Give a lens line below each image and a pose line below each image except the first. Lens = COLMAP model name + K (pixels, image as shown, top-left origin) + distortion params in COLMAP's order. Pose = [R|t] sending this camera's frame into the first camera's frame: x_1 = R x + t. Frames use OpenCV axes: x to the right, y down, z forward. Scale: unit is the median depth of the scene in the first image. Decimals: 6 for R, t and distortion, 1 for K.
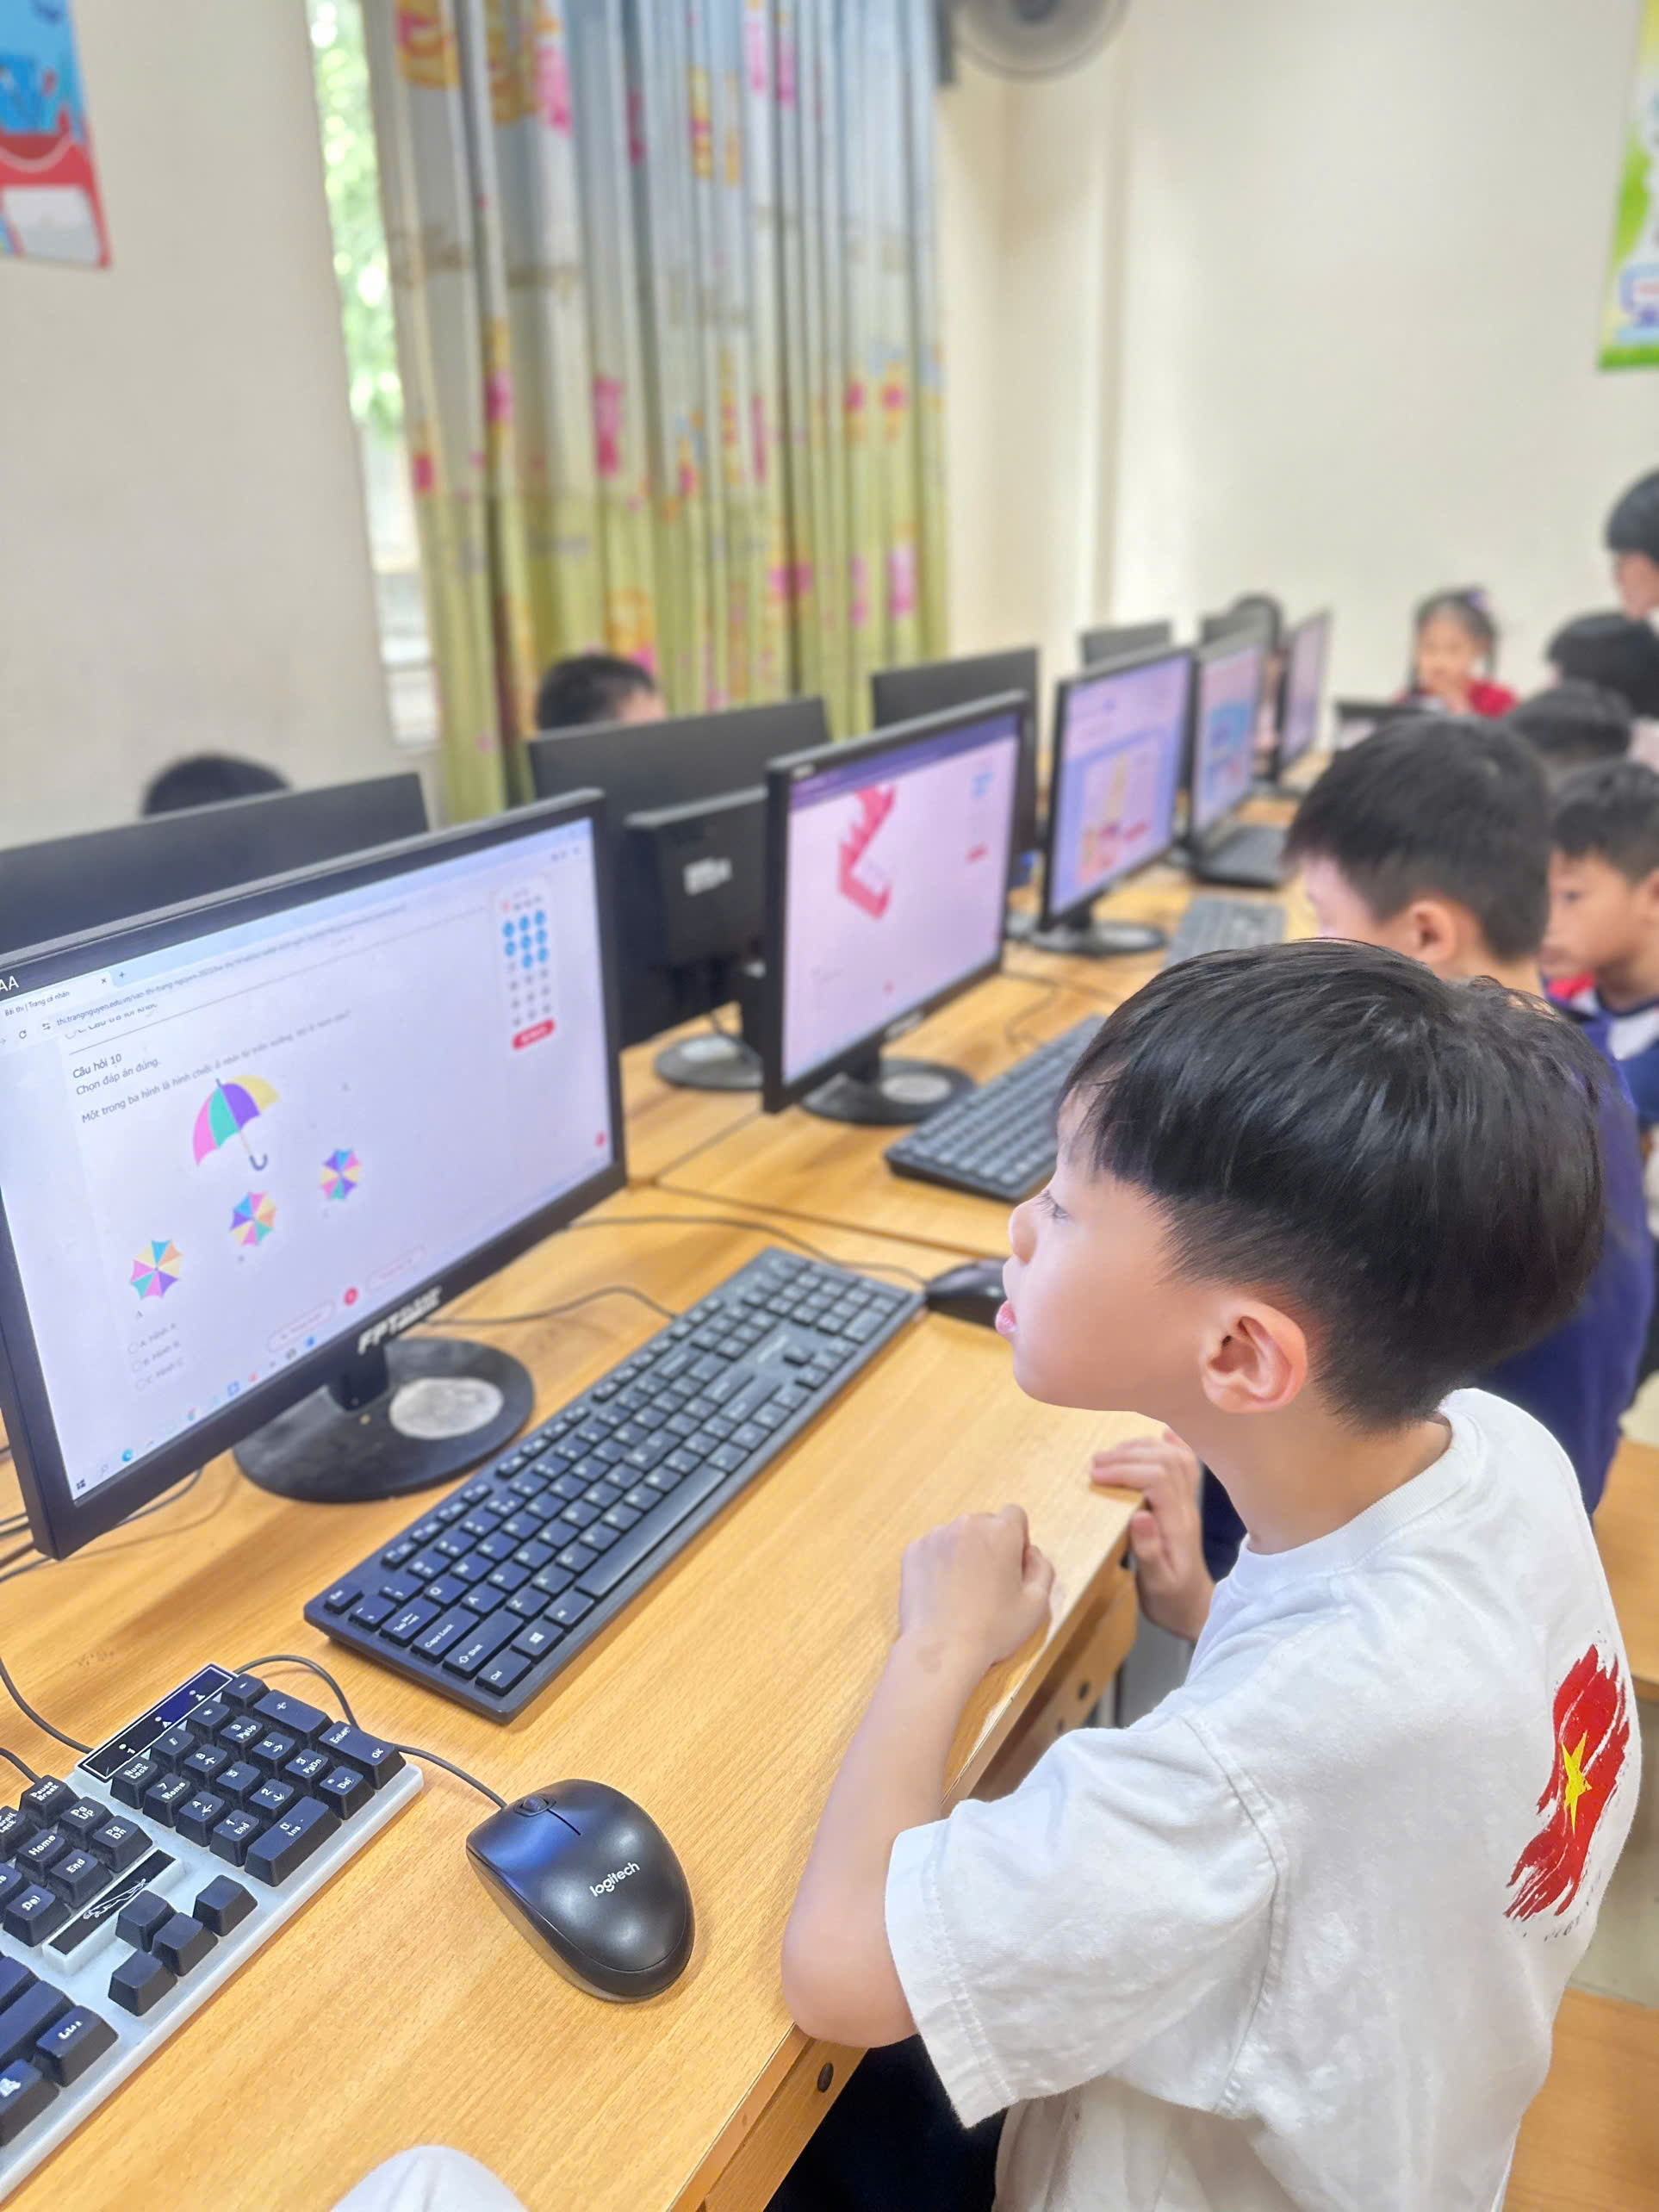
lens RADIAL K [[1669.3, 0, 820.8], [0, 1669.3, 1152.2], [0, 0, 1]] dist [-0.001012, -0.001809]
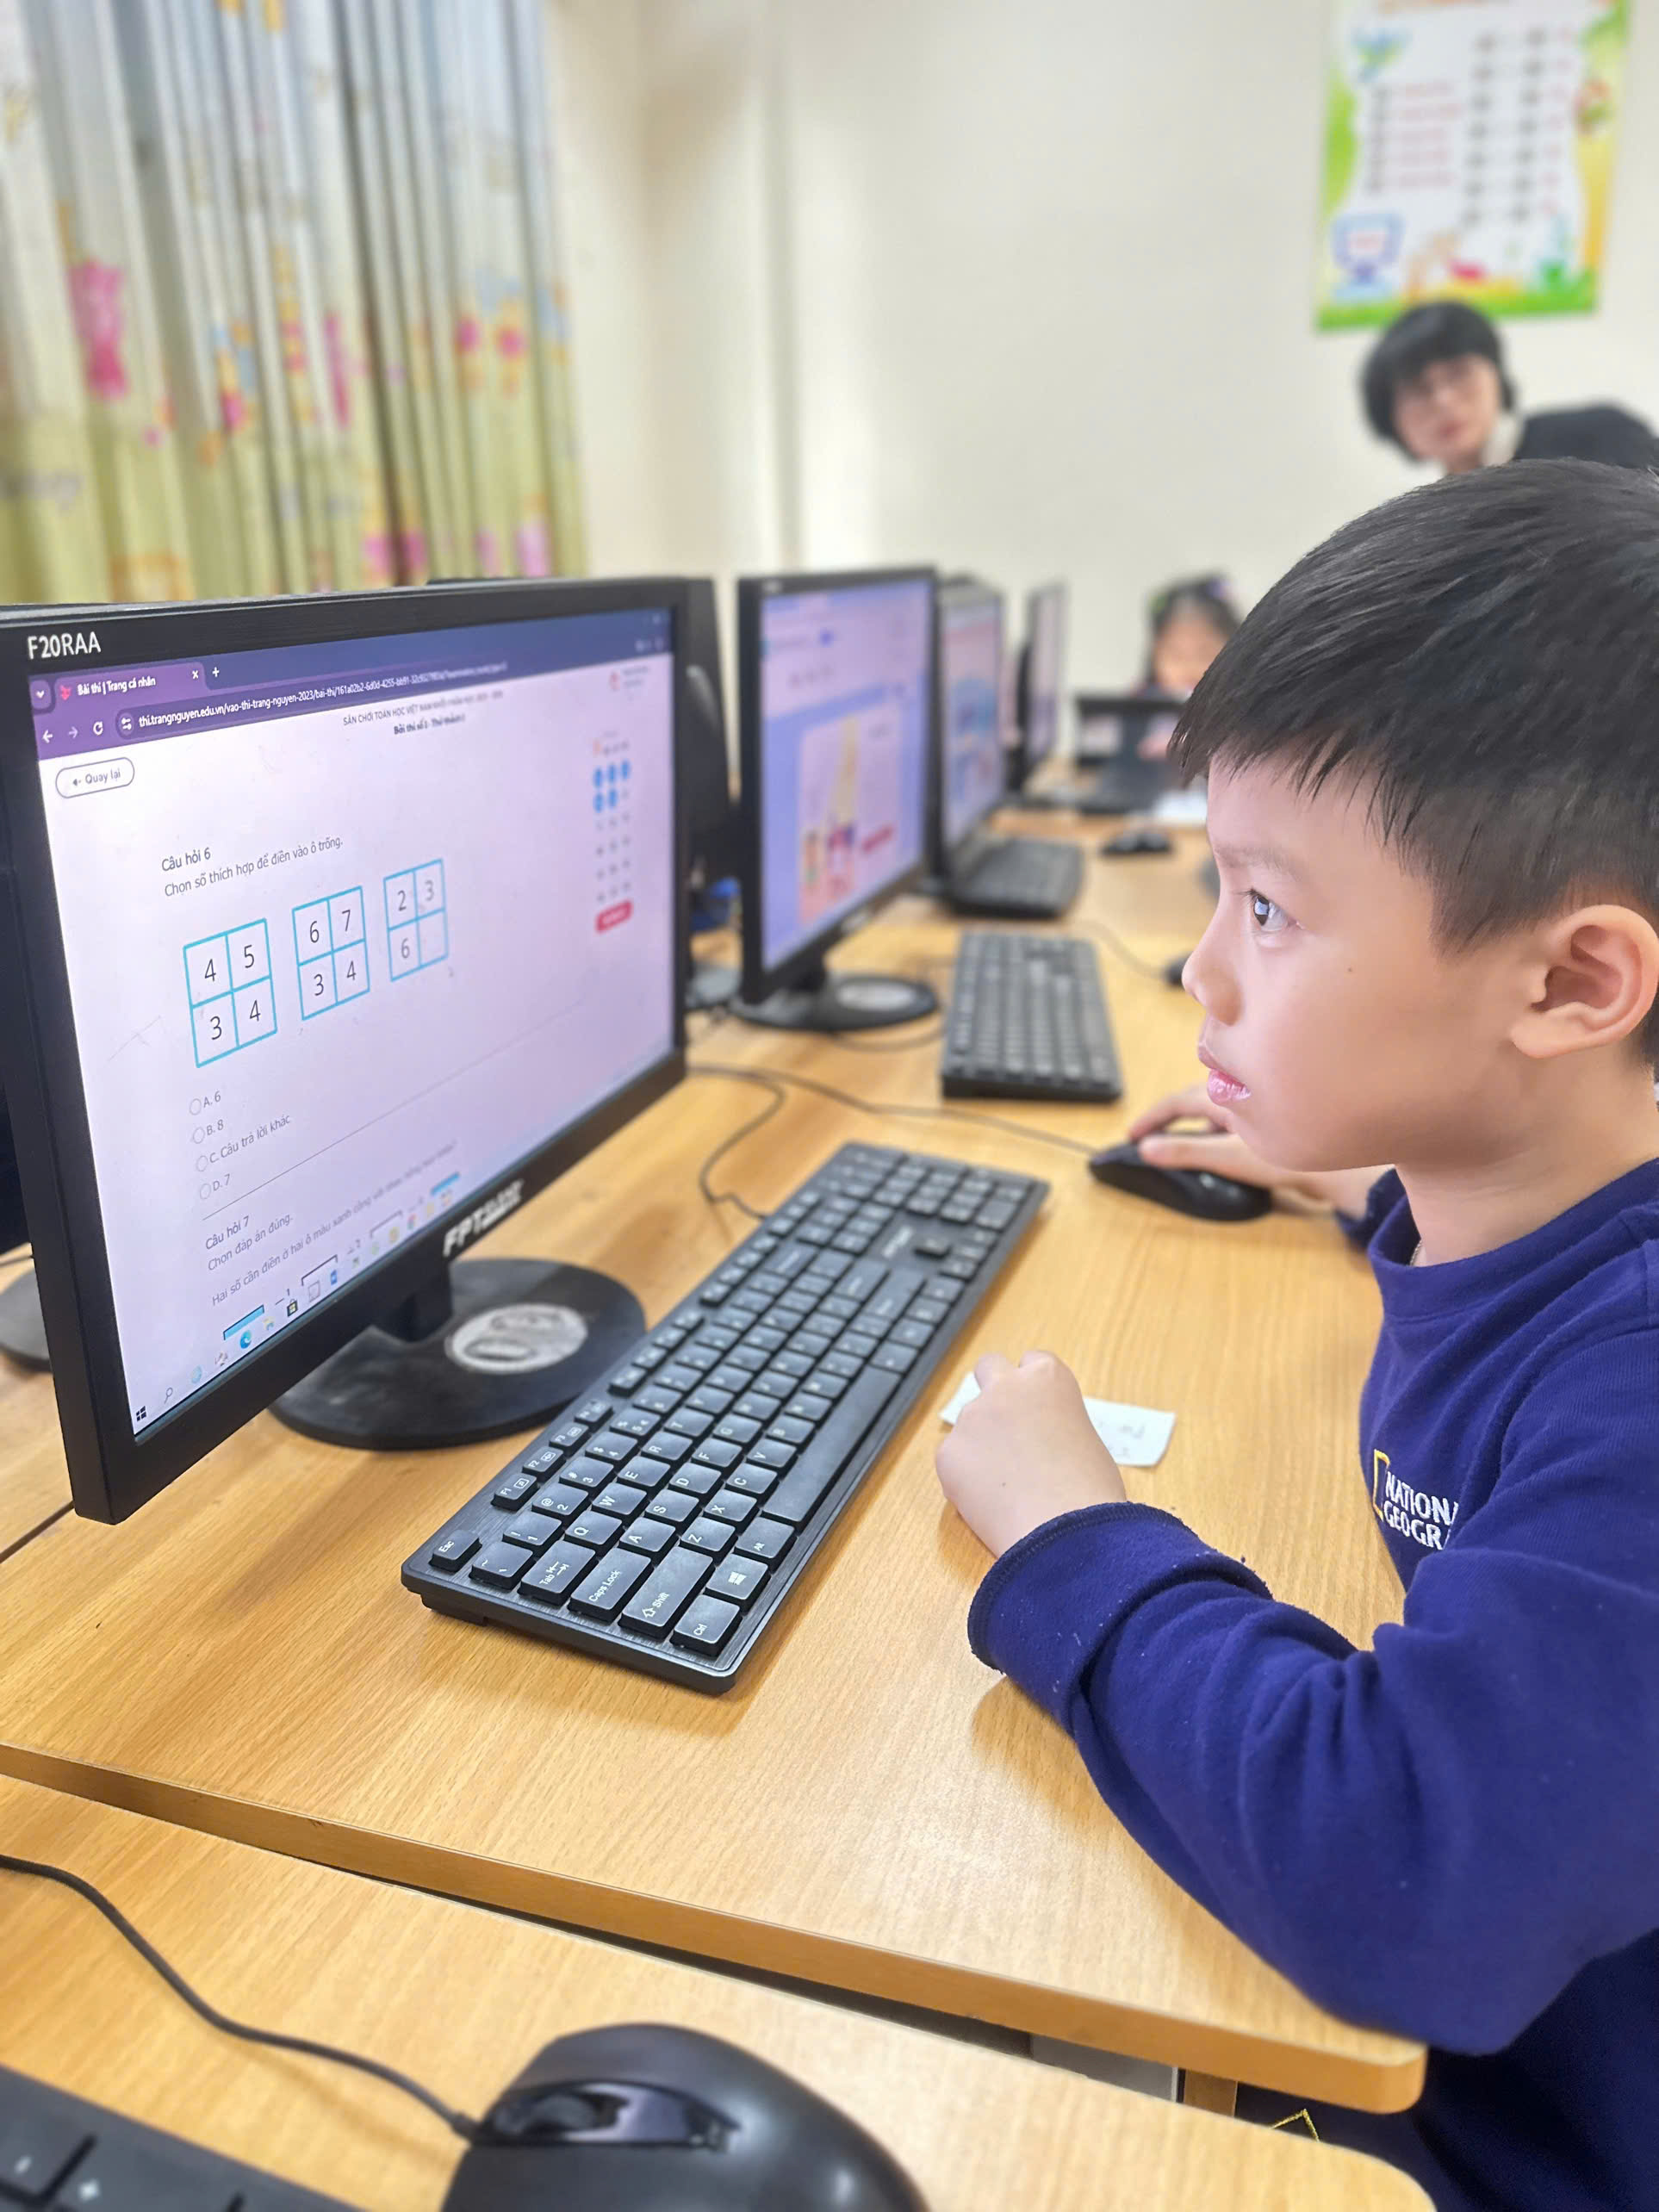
lens RADIAL K [[1715.8, 0, 861.9], [0, 1715.8, 1108.7], [0, 0, 1]] dist [-0.006178, -0.001874]
pose [[0.979866, -0.064863, 0.188824, 0.035045], [0.075636, 0.995860, -0.050412, -0.038873], [-0.184773, 0.063679, 0.980716, 0.255155]]
